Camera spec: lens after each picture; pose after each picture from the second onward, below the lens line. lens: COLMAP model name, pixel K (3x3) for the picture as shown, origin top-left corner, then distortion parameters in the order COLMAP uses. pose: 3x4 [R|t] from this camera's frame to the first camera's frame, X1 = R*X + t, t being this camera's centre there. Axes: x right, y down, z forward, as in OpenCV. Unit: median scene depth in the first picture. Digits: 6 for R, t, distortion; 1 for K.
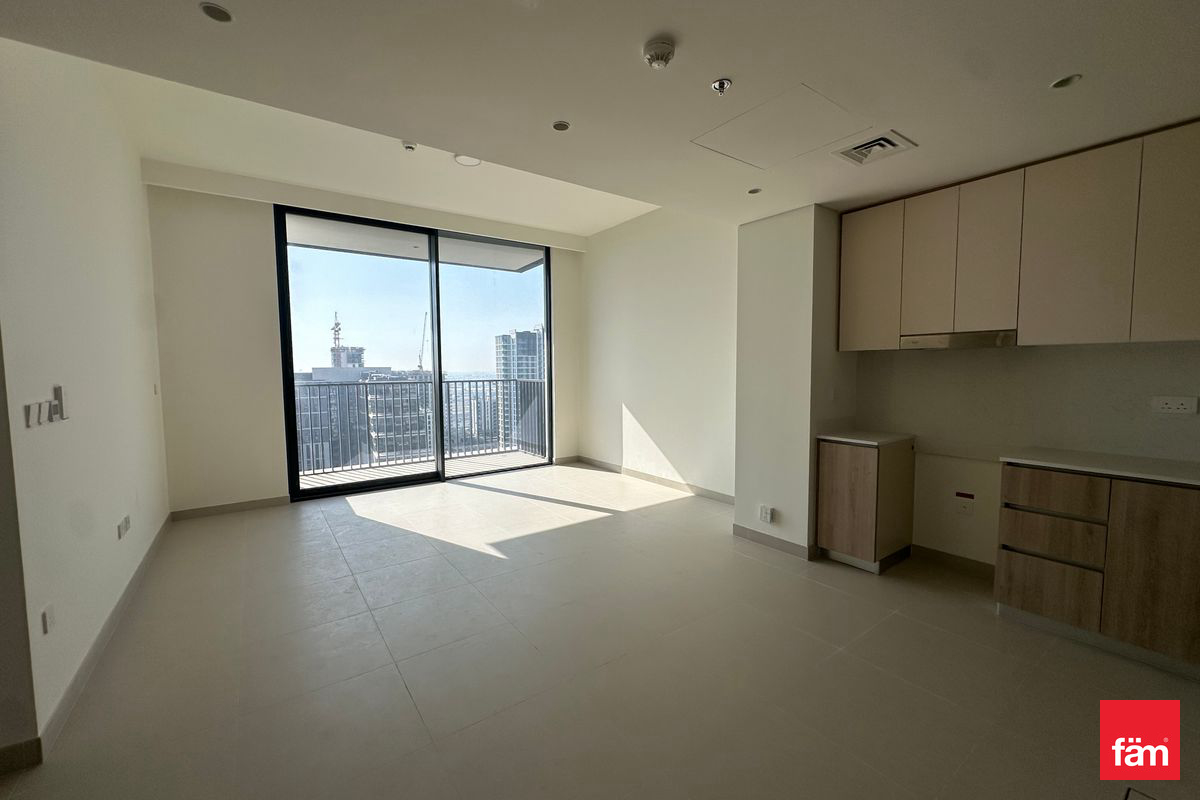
lens RADIAL K [[476.4, 0, 600.0], [0, 476.4, 400.0], [0, 0, 1]] dist [-0.002546, -0.000378]
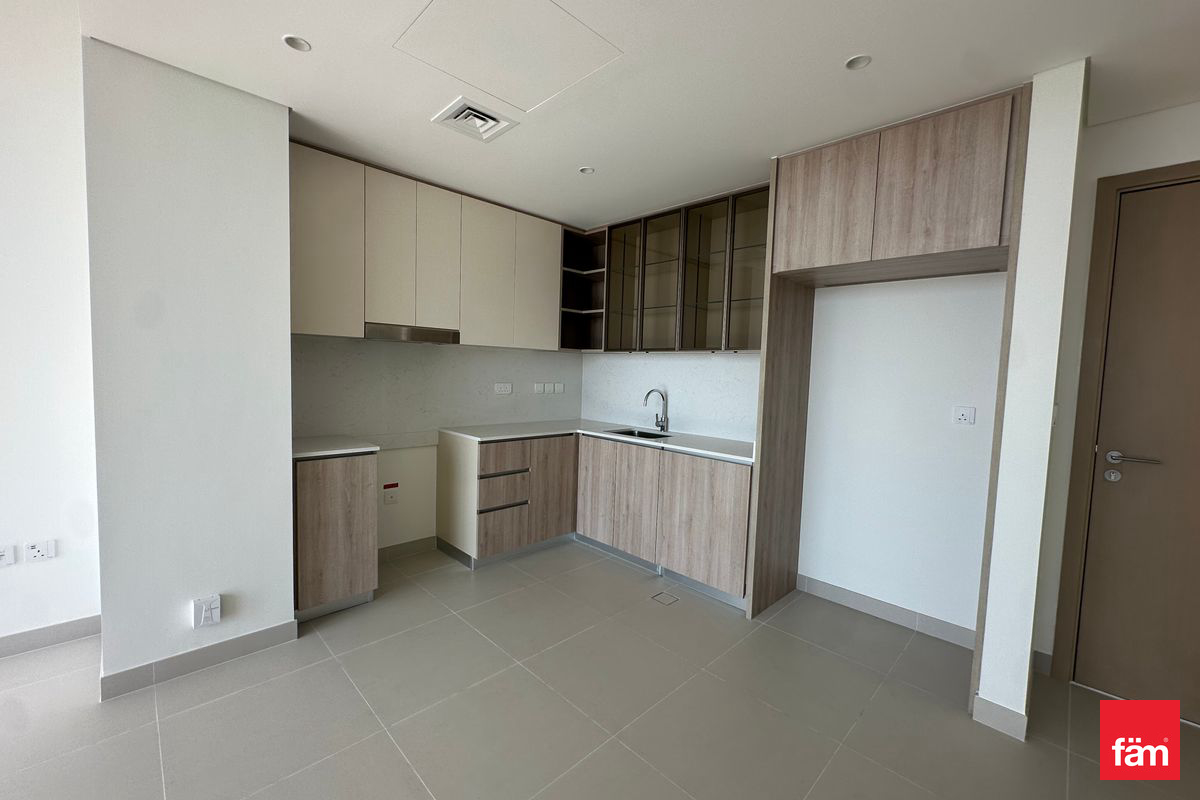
lens RADIAL K [[476.4, 0, 600.0], [0, 476.4, 400.0], [0, 0, 1]] dist [-0.002546, -0.000378]
pose [[-0.161099, -0.059160, 0.985164, -0.203920], [0.036240, 0.997174, 0.065808, -0.022609], [-0.986273, 0.046303, -0.158500, 0.478398]]
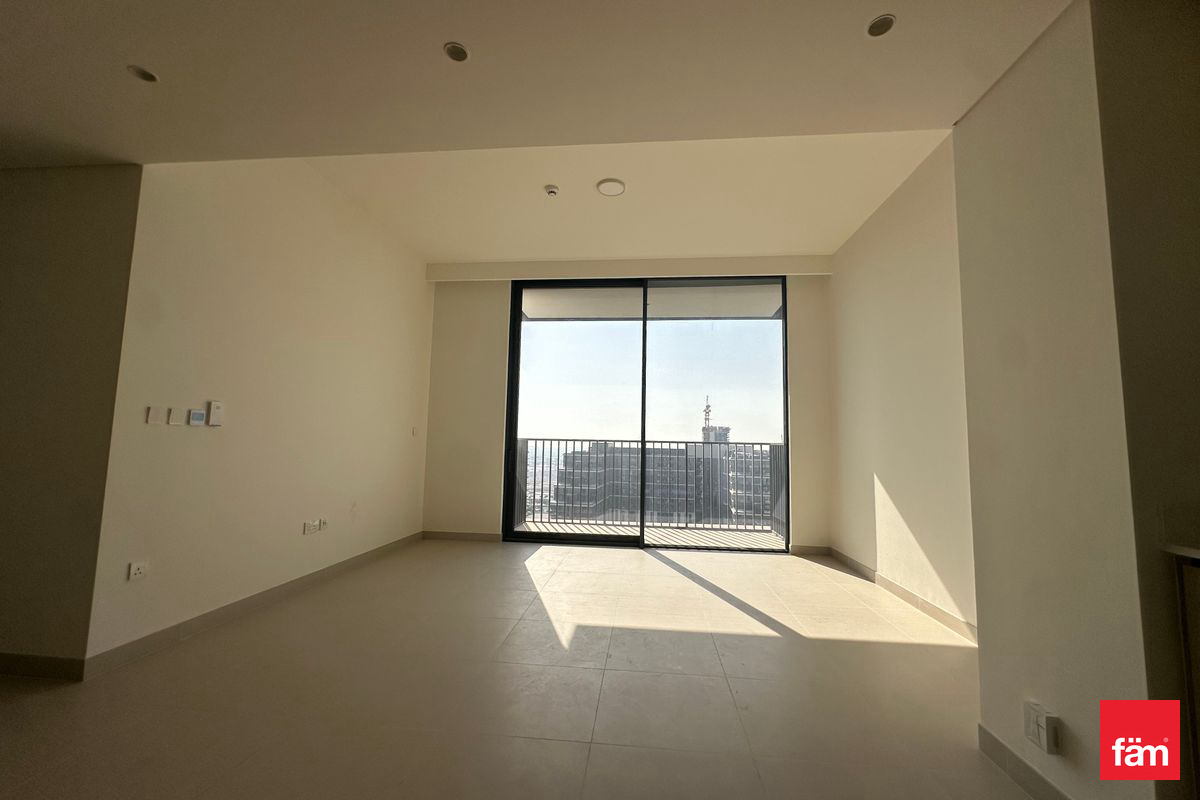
lens RADIAL K [[478.8, 0, 600.0], [0, 478.8, 400.0], [0, 0, 1]] dist [-0.000413, -0.000184]
pose [[0.748667, -0.037962, -0.661858, 0.268743], [-0.072672, 0.987643, -0.138853, 0.033600], [0.658951, 0.152053, 0.736657, 0.305990]]
